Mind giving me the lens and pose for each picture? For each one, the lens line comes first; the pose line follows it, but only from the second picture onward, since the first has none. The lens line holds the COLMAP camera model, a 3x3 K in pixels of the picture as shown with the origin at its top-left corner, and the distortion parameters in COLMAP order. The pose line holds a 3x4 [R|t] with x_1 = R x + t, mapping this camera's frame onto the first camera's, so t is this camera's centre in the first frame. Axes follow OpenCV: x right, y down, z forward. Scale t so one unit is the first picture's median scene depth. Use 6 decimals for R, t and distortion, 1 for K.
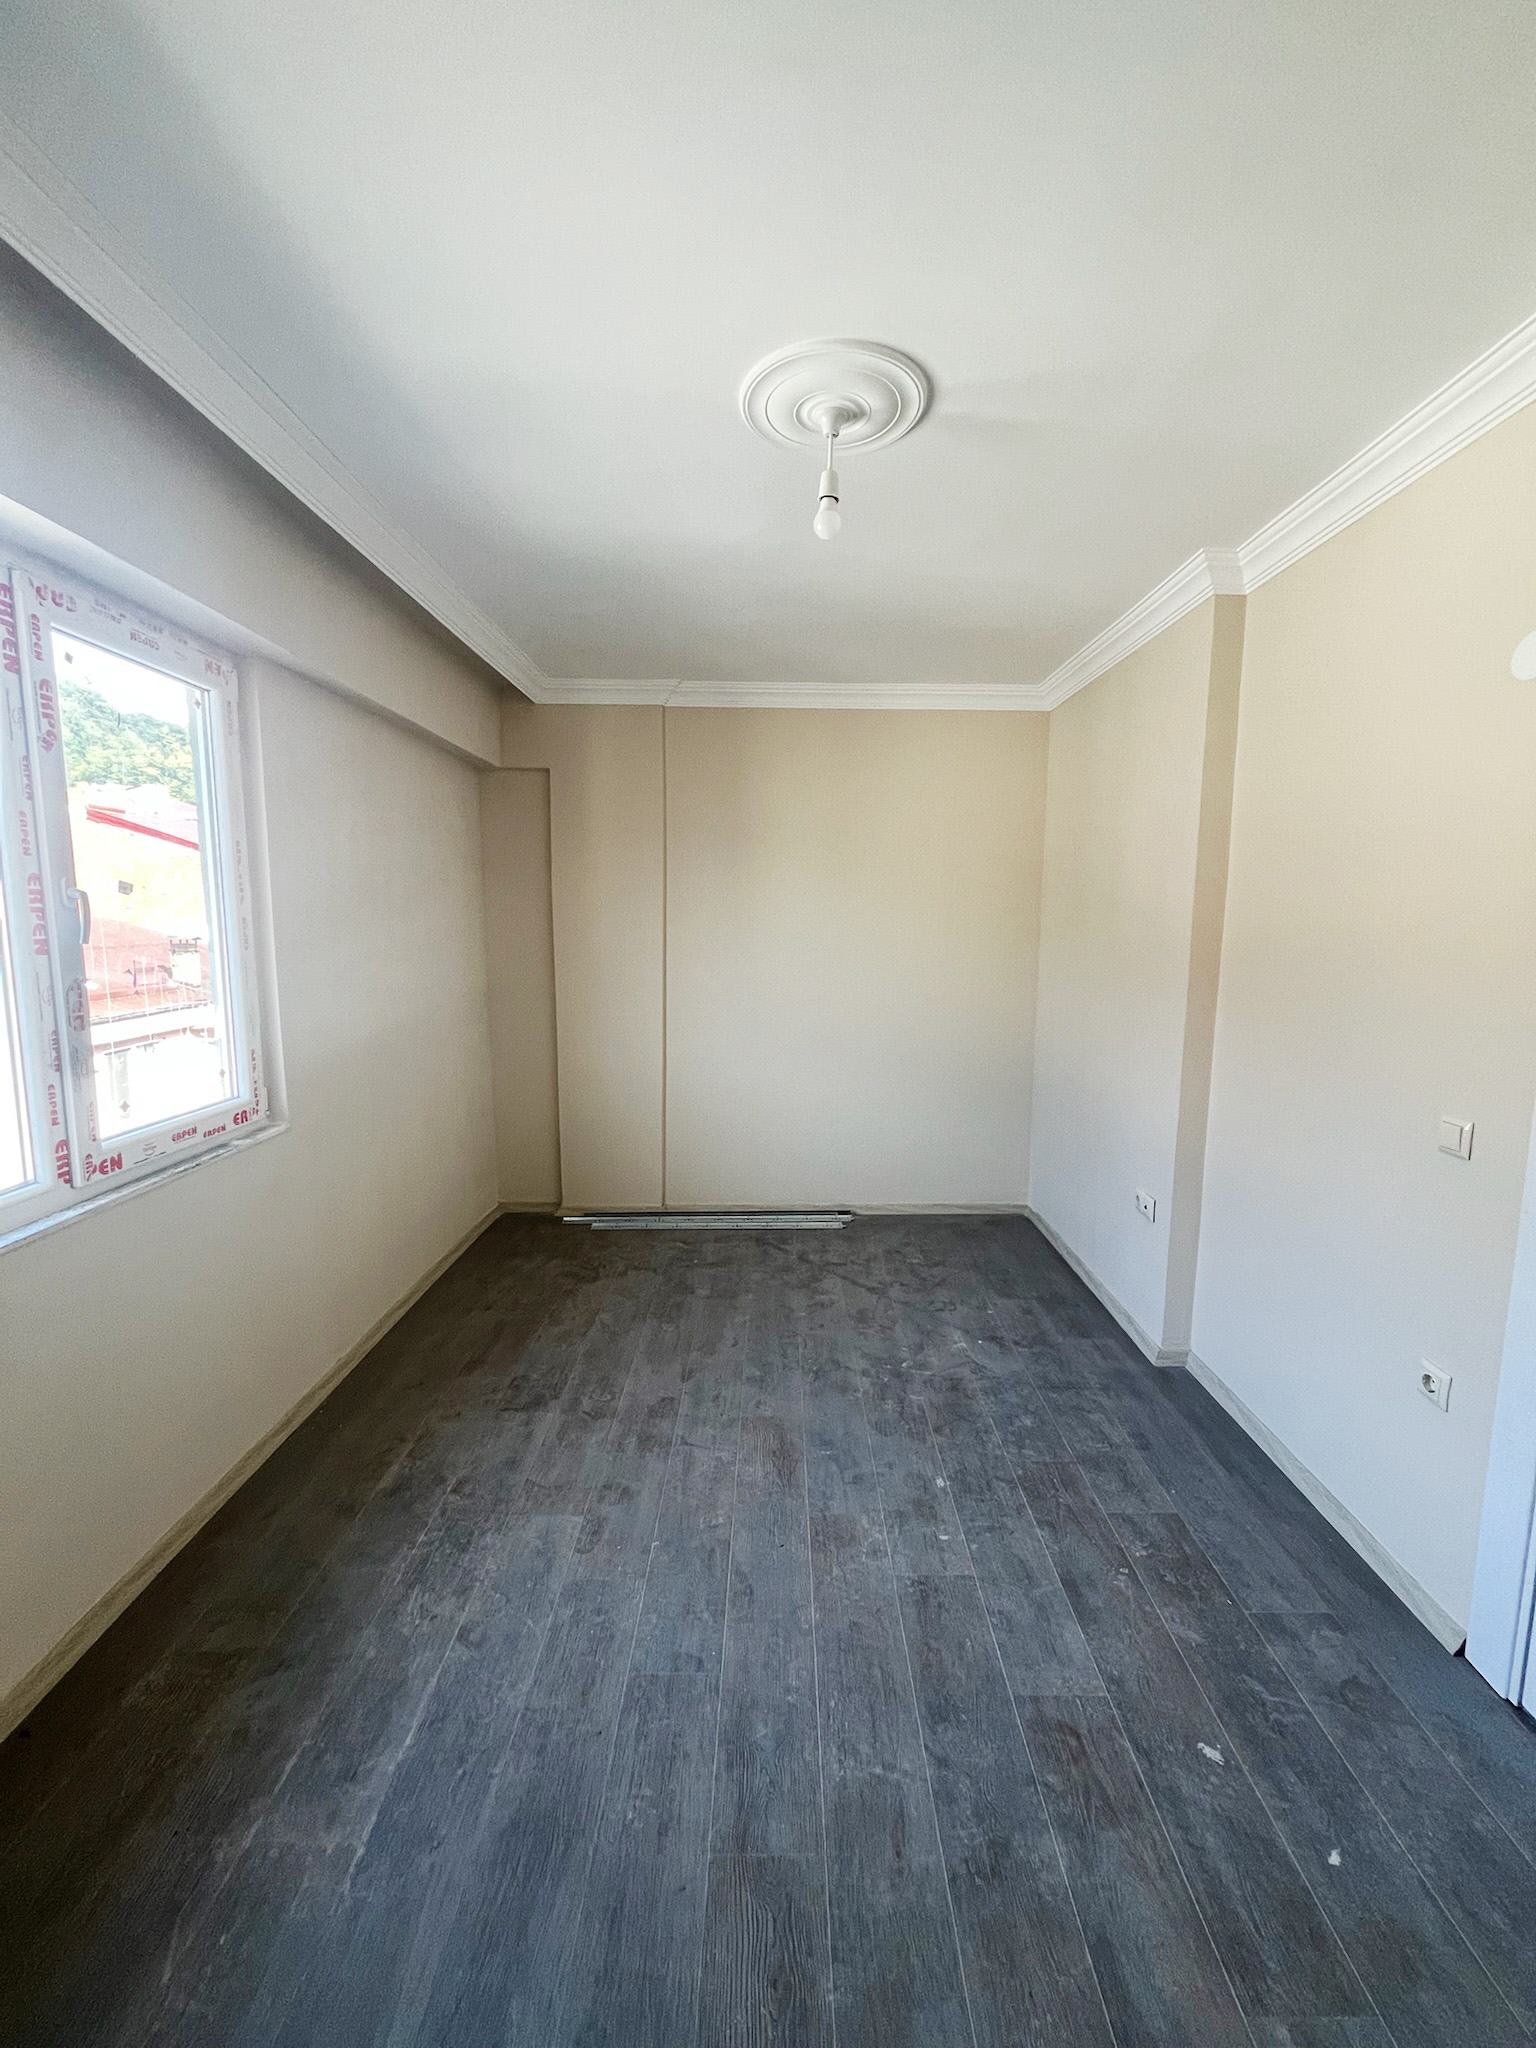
lens RADIAL K [[827.3, 0, 773.3], [0, 827.3, 1021.6], [0, 0, 1]] dist [-0.004240, 0.000234]
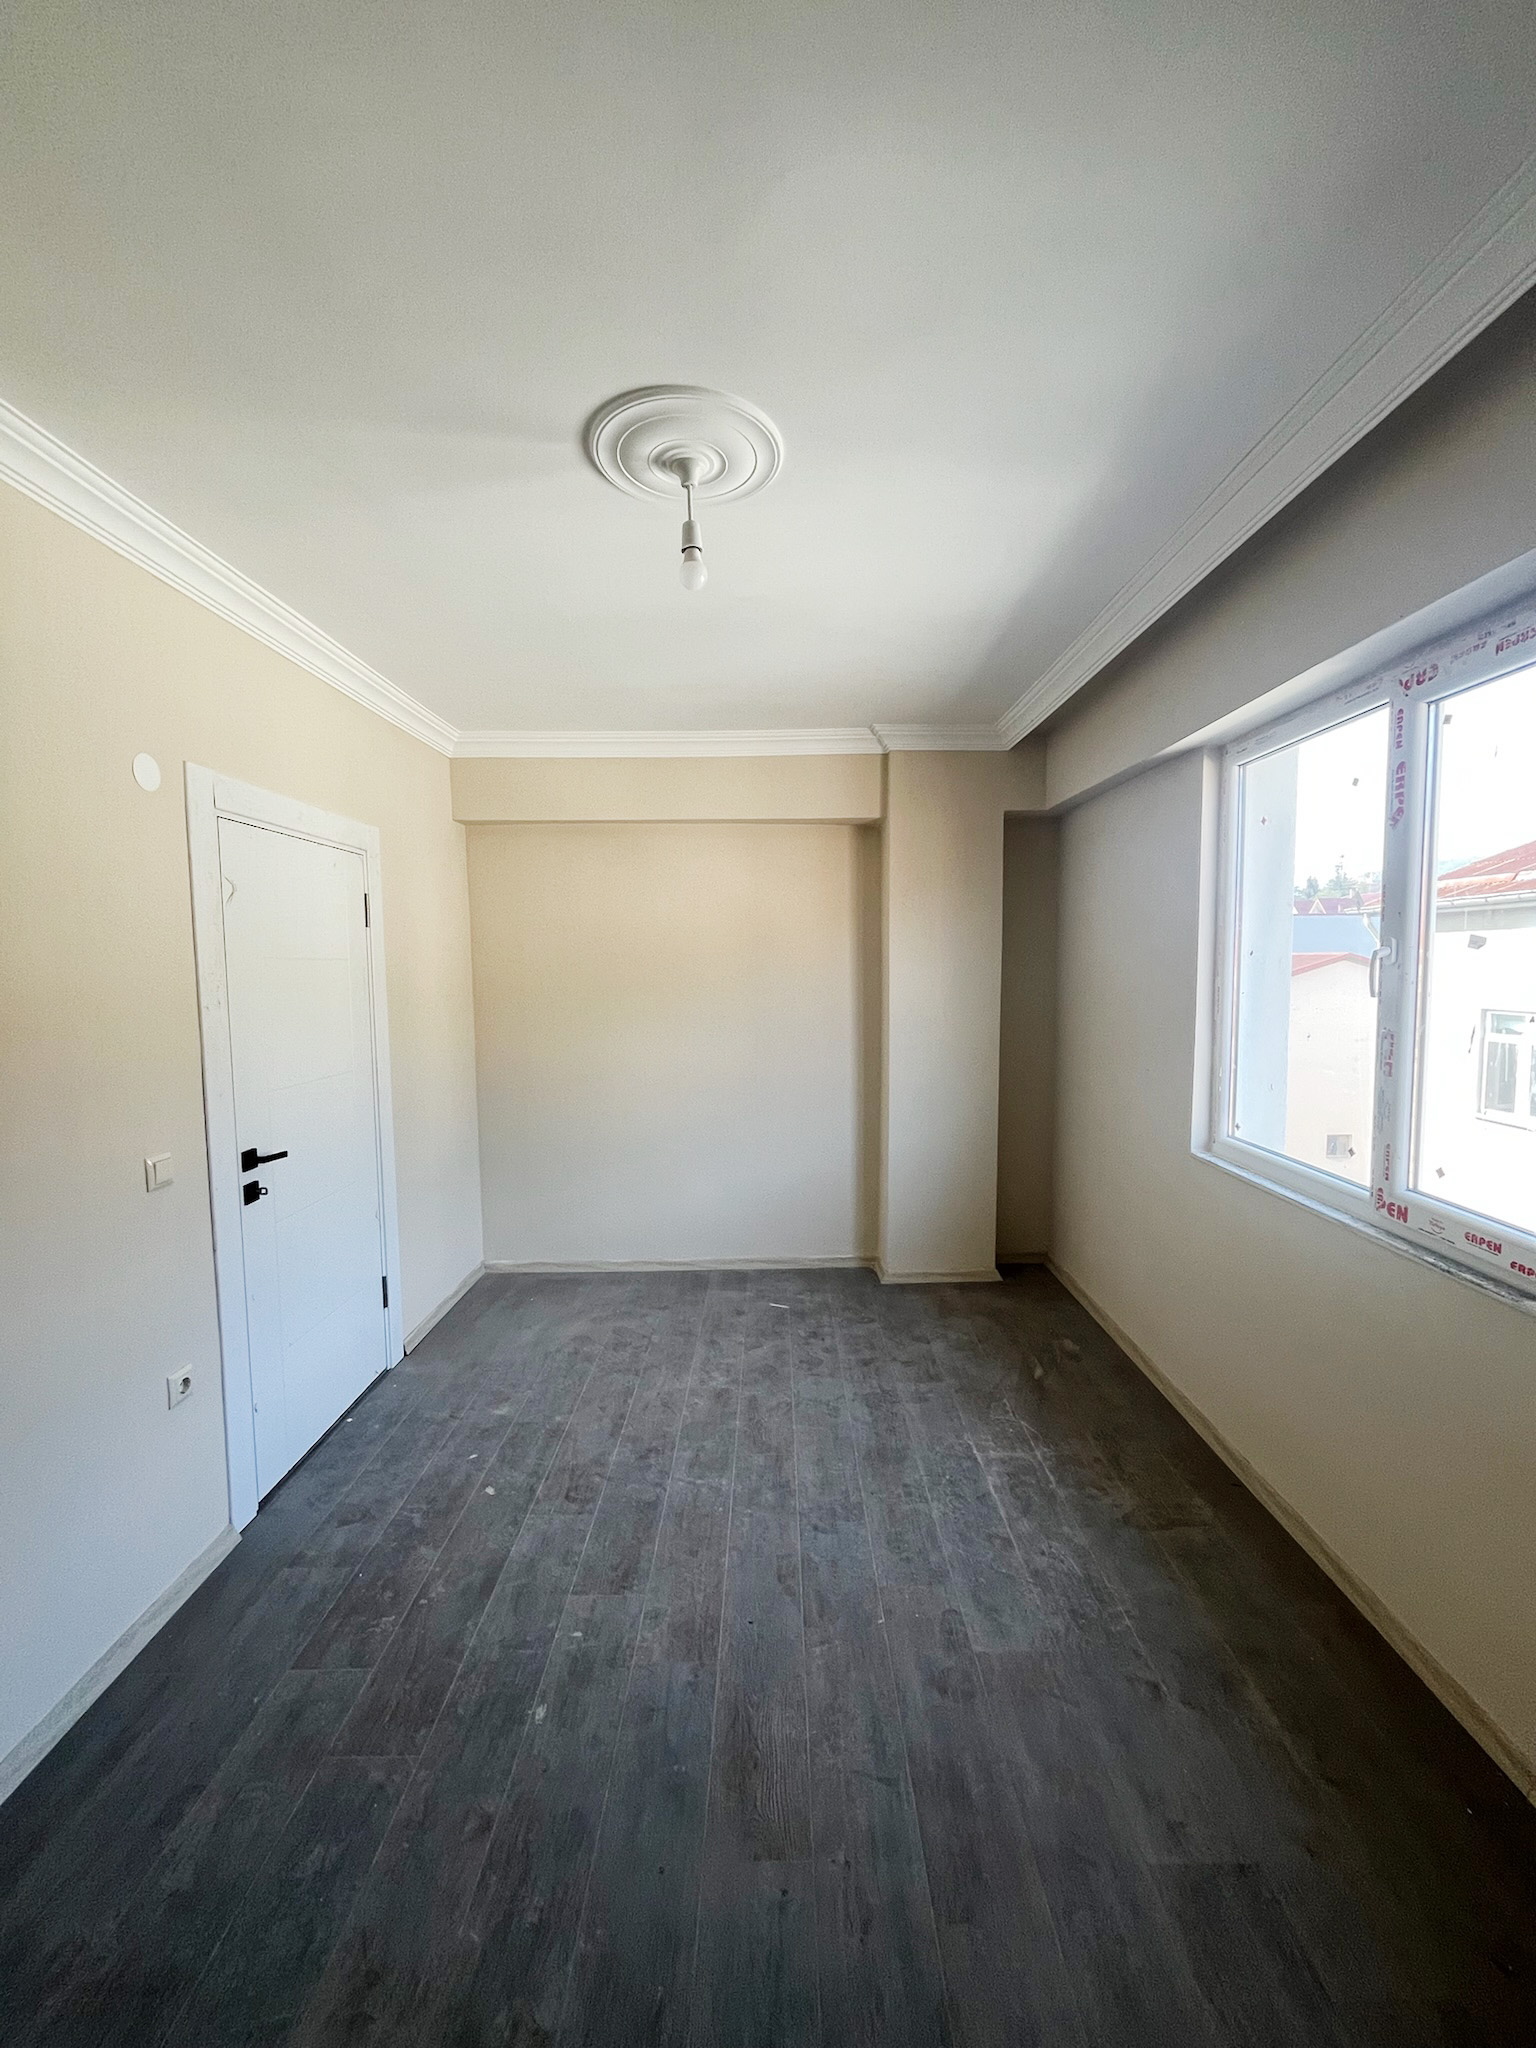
lens RADIAL K [[827.3, 0, 773.4], [0, 827.3, 1025.9], [0, 0, 1]] dist [-0.004240, 0.000234]
pose [[-0.999972, 0.006521, -0.003596, -0.018968], [0.005667, 0.979655, 0.200609, -0.263746], [0.004831, 0.200583, -0.979665, 1.945689]]
